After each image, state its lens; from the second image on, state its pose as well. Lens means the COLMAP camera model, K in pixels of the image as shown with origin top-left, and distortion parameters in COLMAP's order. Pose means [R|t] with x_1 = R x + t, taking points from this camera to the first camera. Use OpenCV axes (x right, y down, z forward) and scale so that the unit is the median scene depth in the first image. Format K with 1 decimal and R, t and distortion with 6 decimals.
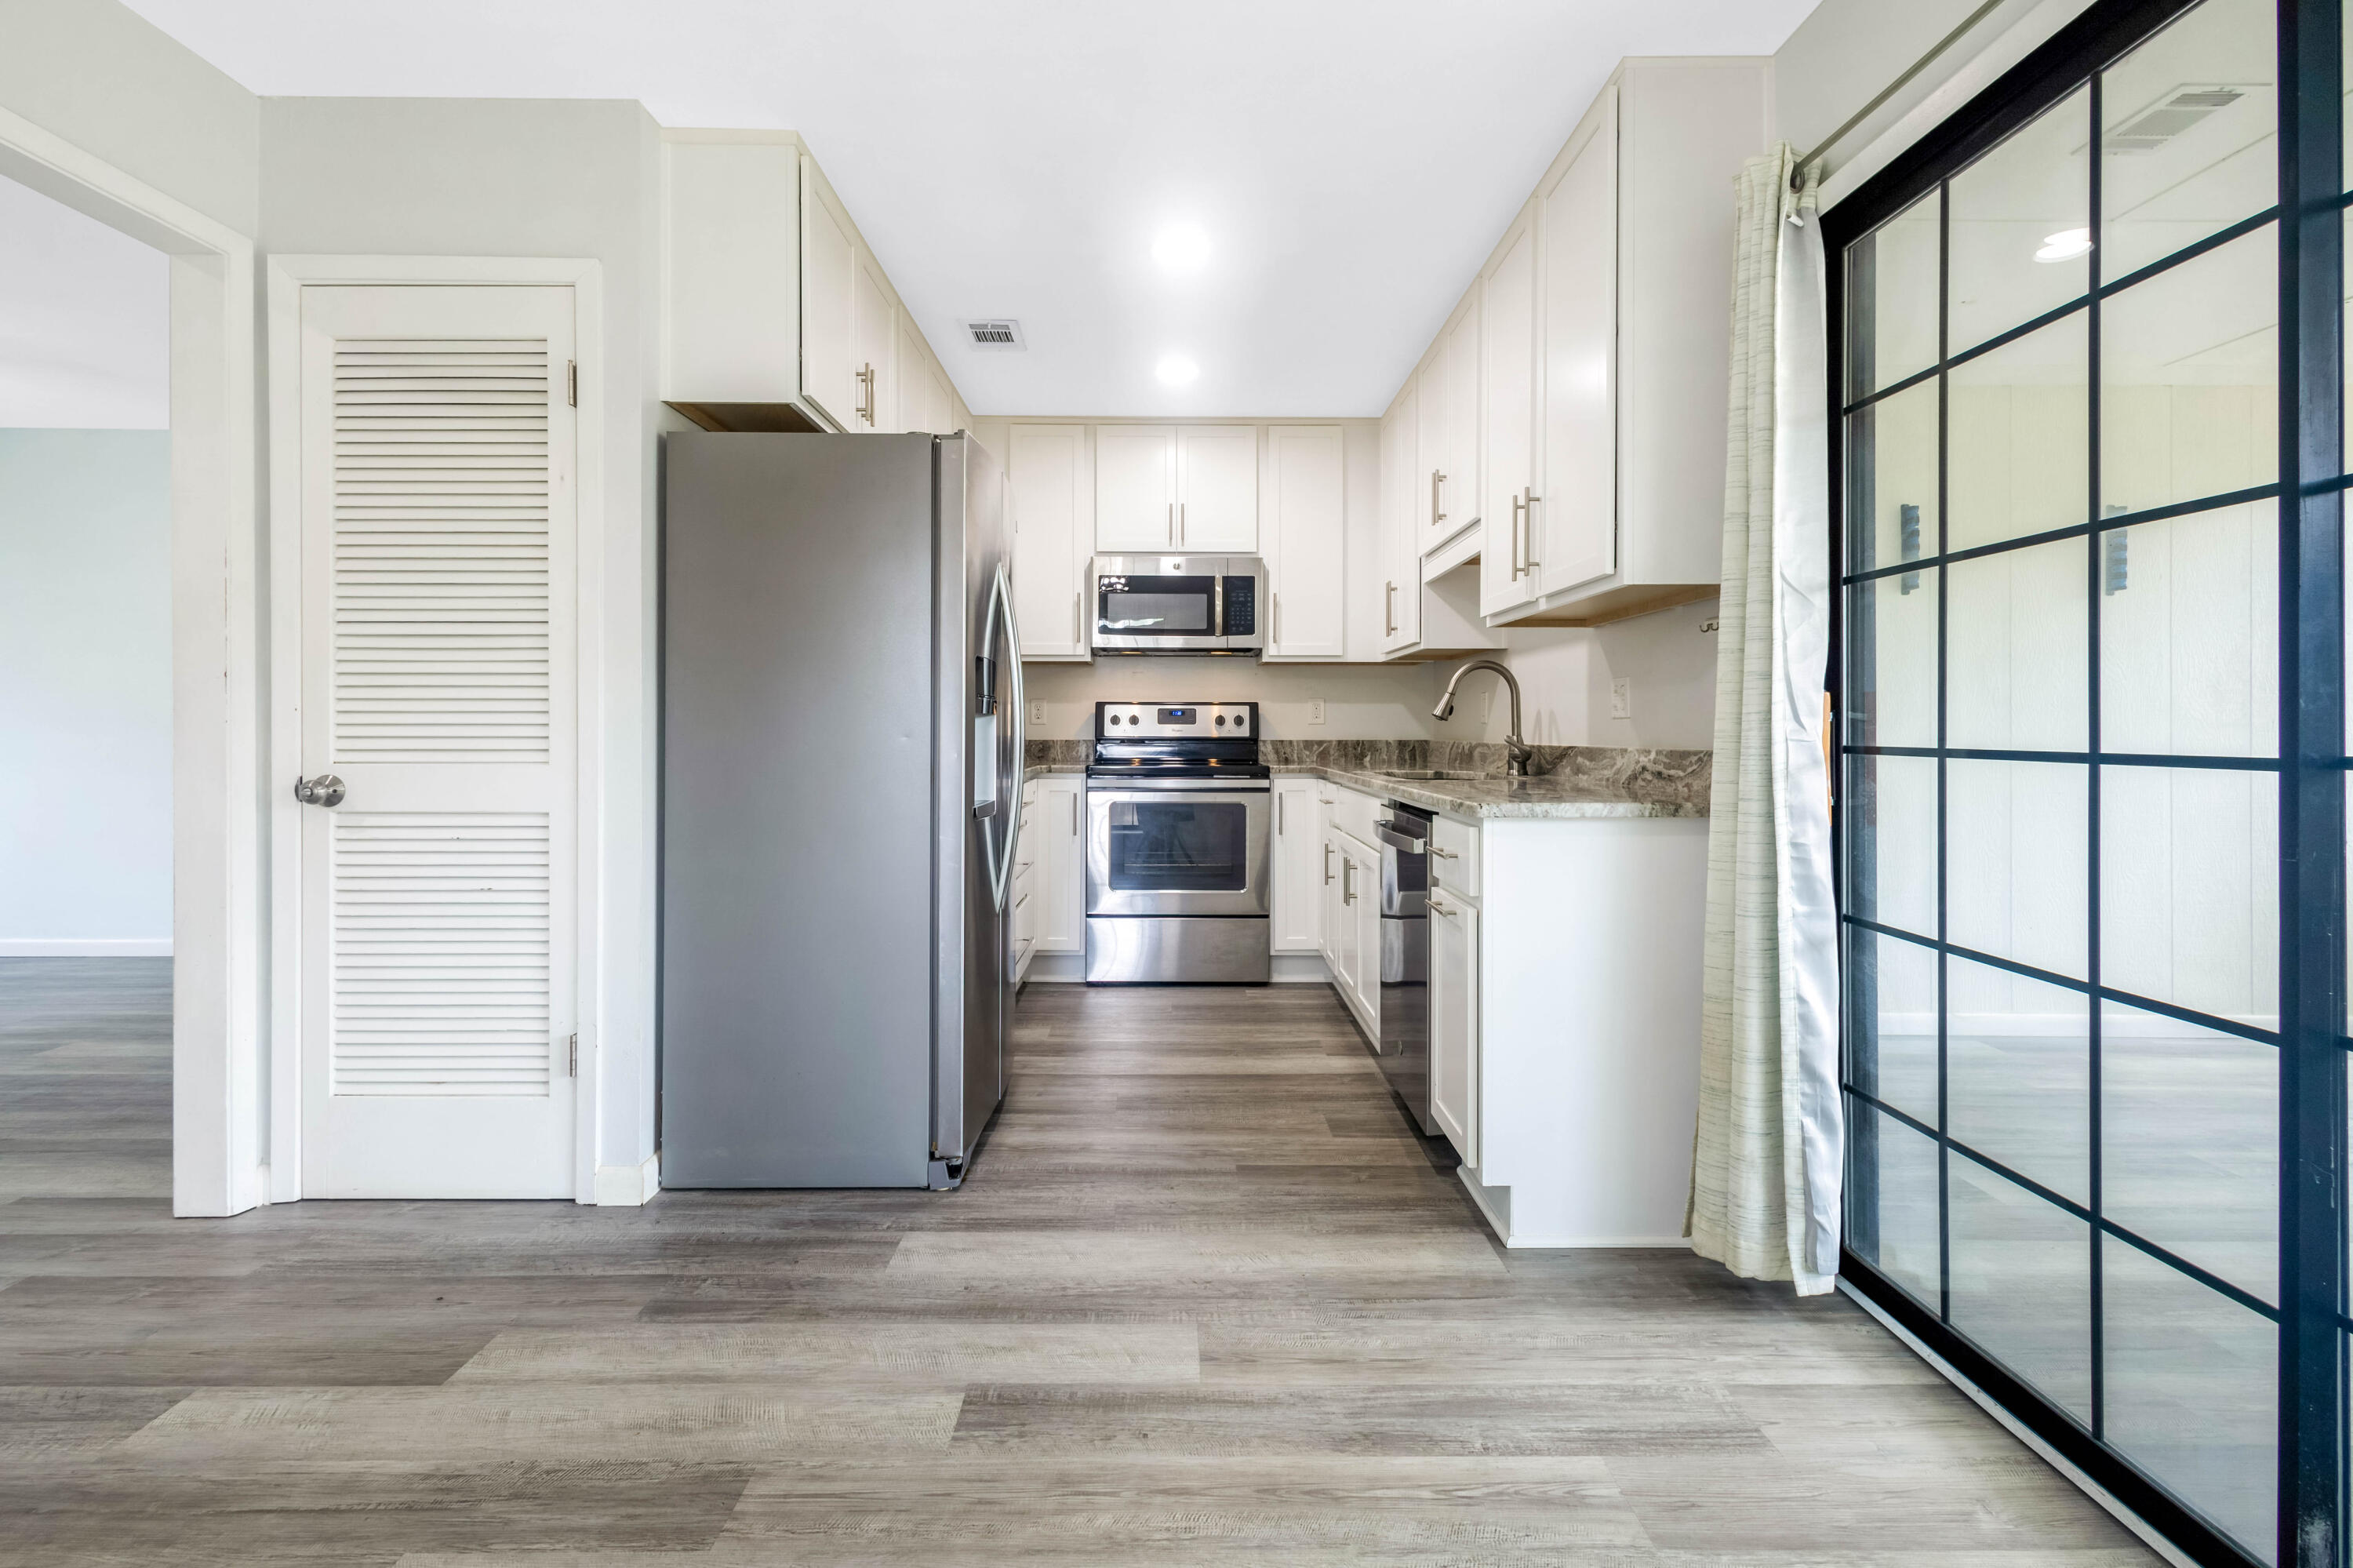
lens RADIAL K [[1134.3, 0, 1190.2], [0, 1134.3, 744.6], [0, 0, 1]] dist [0.009014, -0.000535]
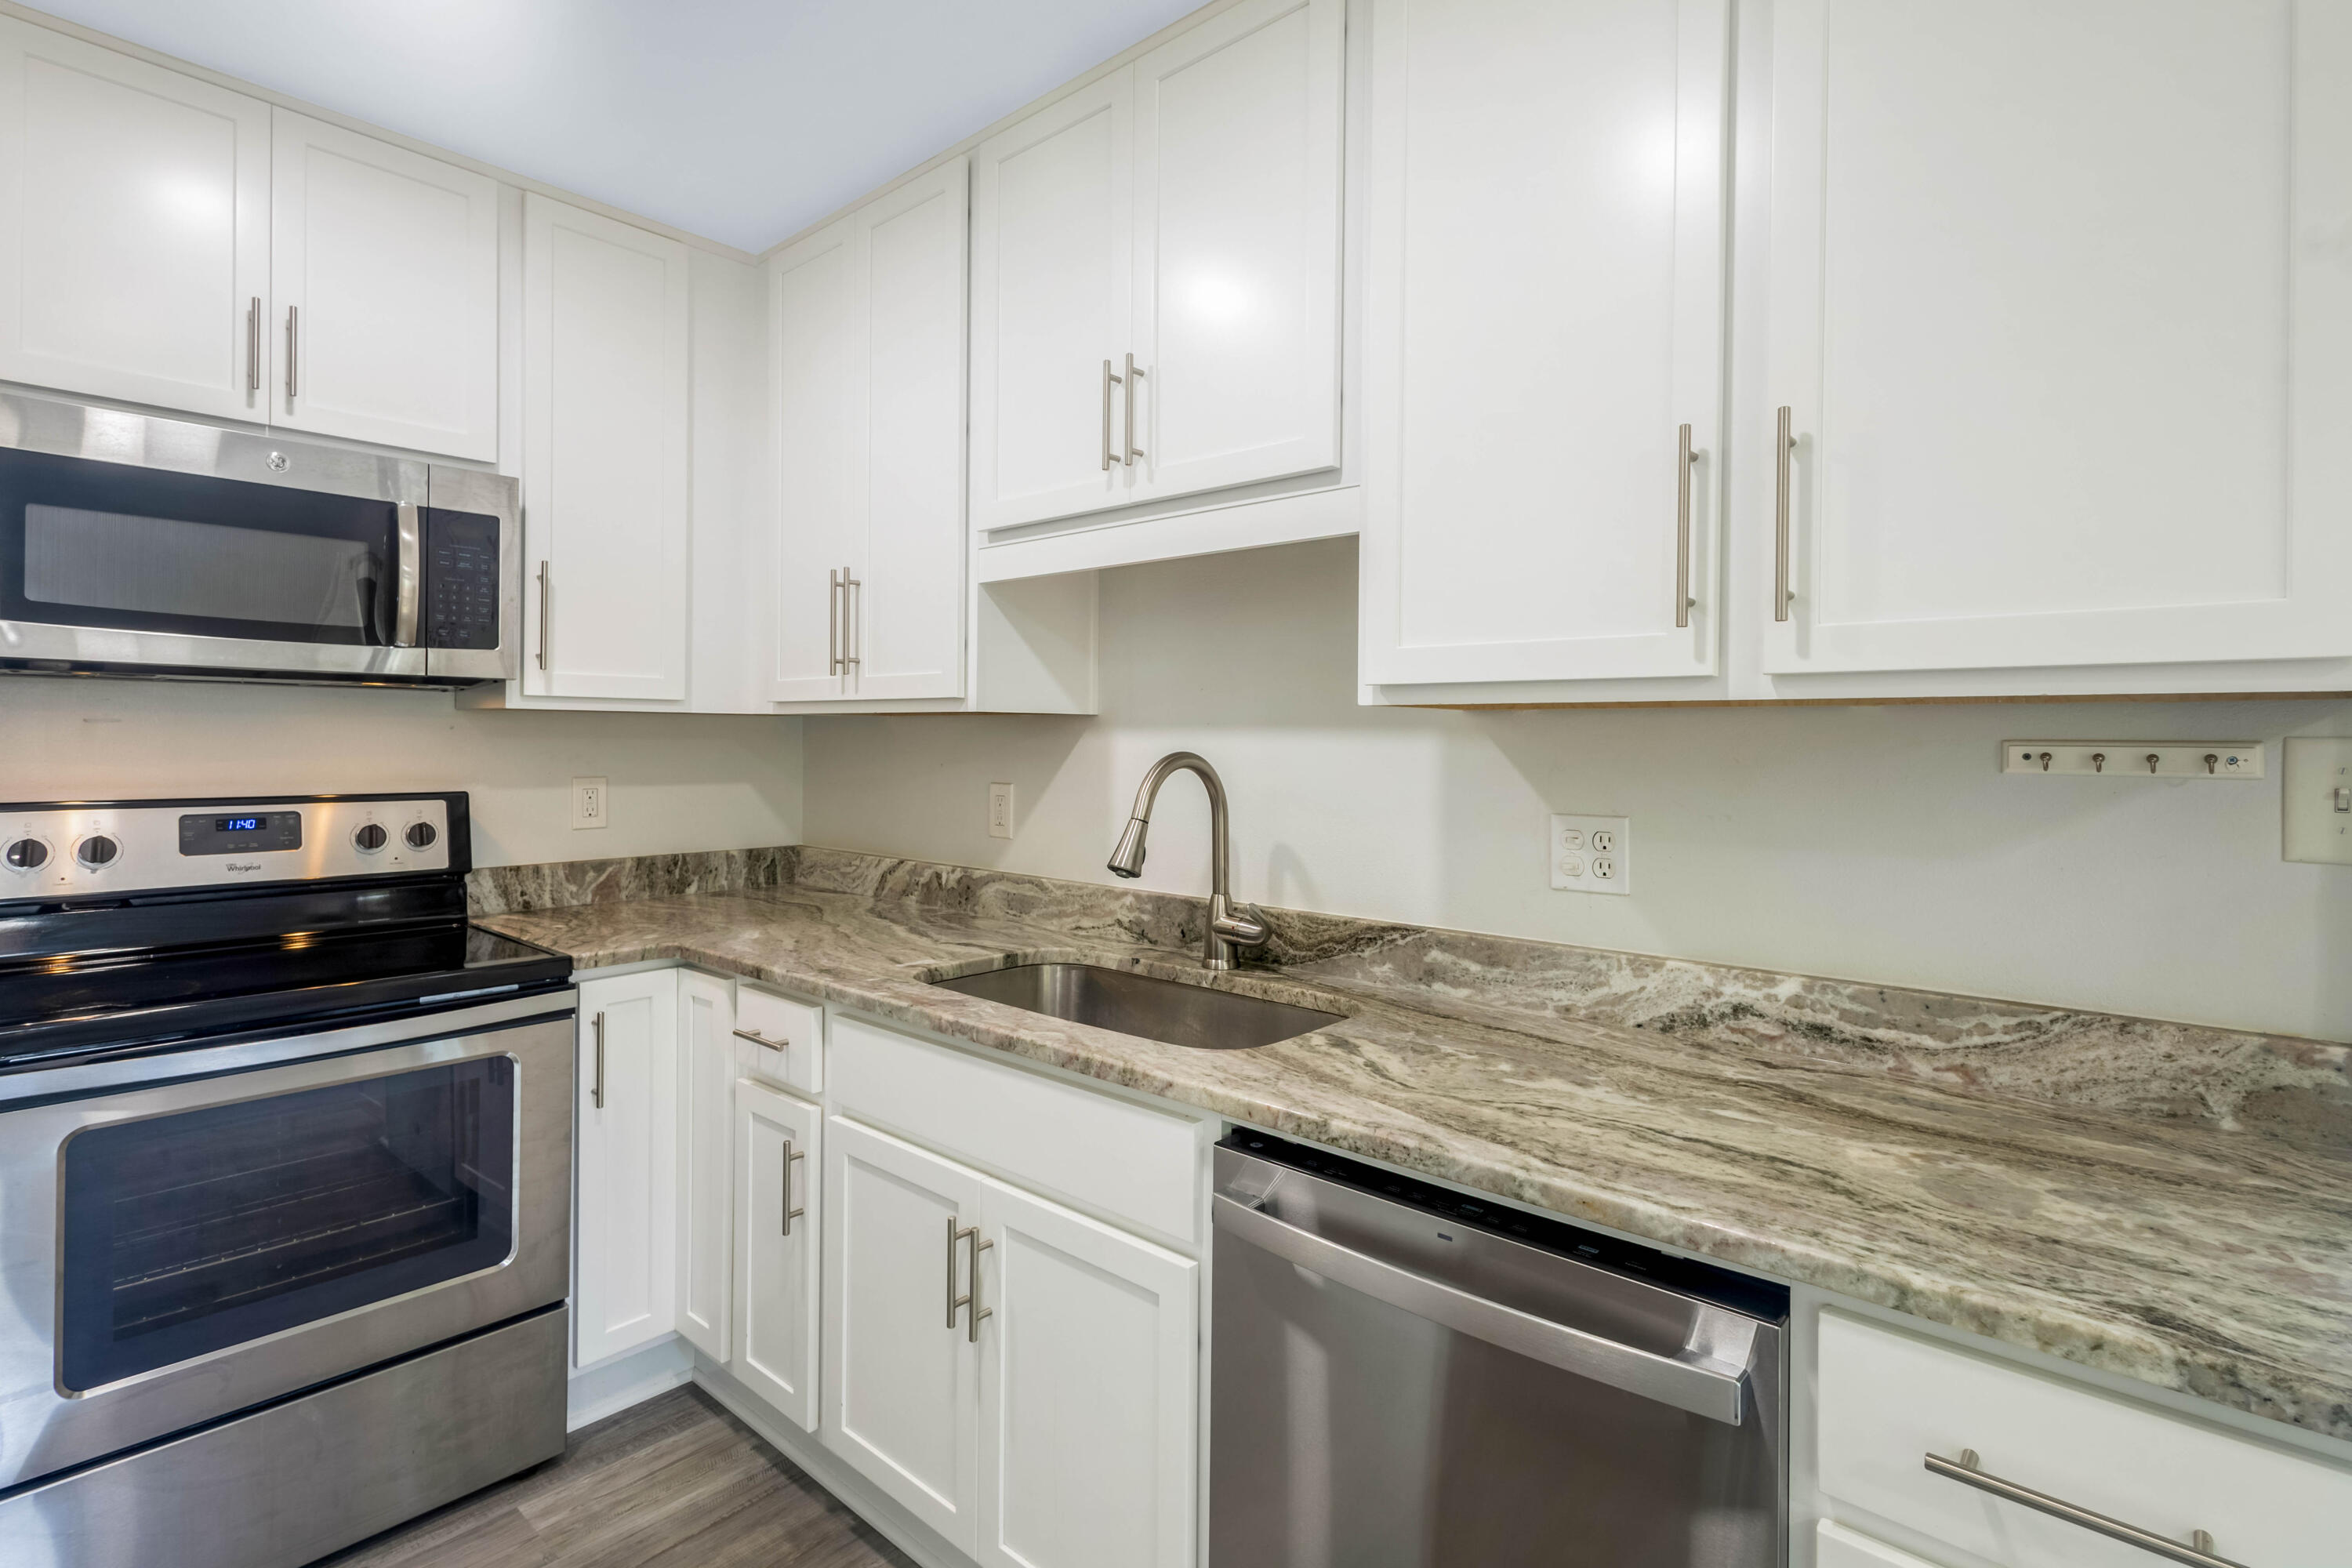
lens RADIAL K [[1133.8, 0, 1201.3], [0, 1133.8, 744.4], [0, 0, 1]] dist [0.009014, -0.000535]
pose [[0.674856, 0.004845, 0.737933, -0.084736], [0.000713, 0.999974, -0.007218, -0.055756], [-0.737949, 0.005397, 0.674835, 0.492425]]
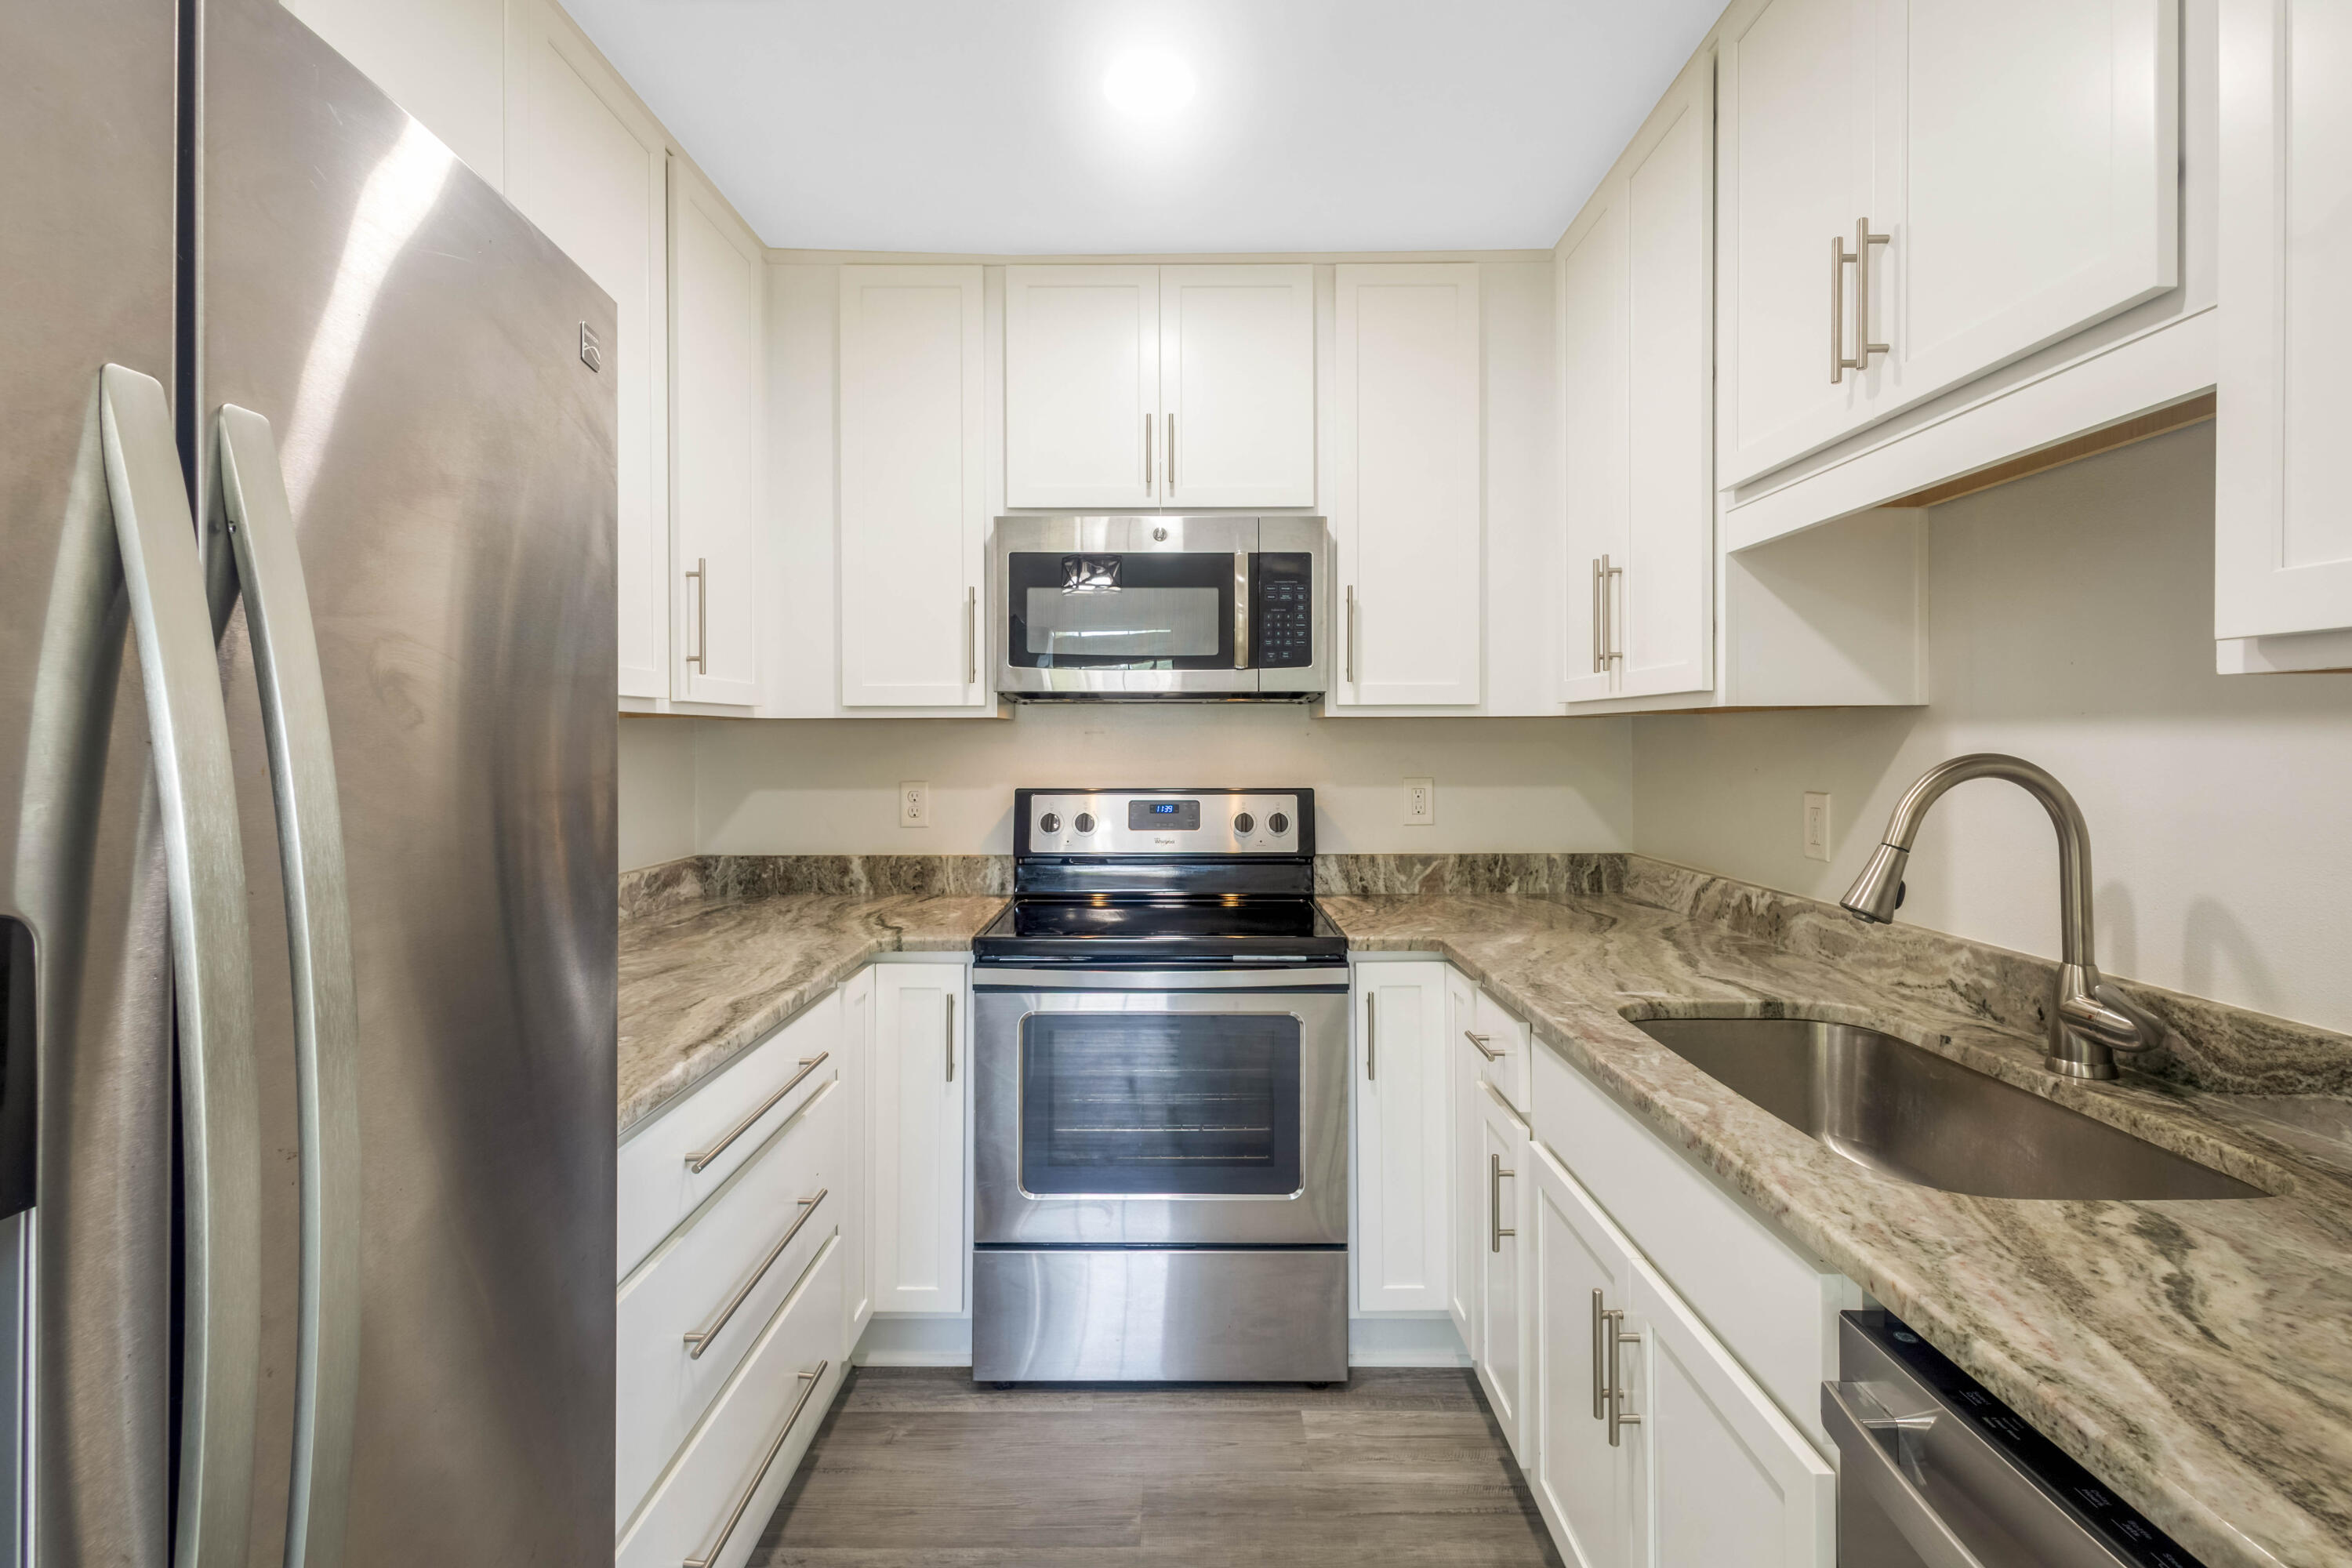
lens RADIAL K [[1133.8, 0, 1167.8], [0, 1133.8, 745.5], [0, 0, 1]] dist [0.009014, -0.000535]
pose [[0.999392, -0.001419, -0.034826, 0.009373], [0.001094, 0.999955, -0.009371, -0.055554], [0.034838, 0.009327, 0.999349, 0.478366]]
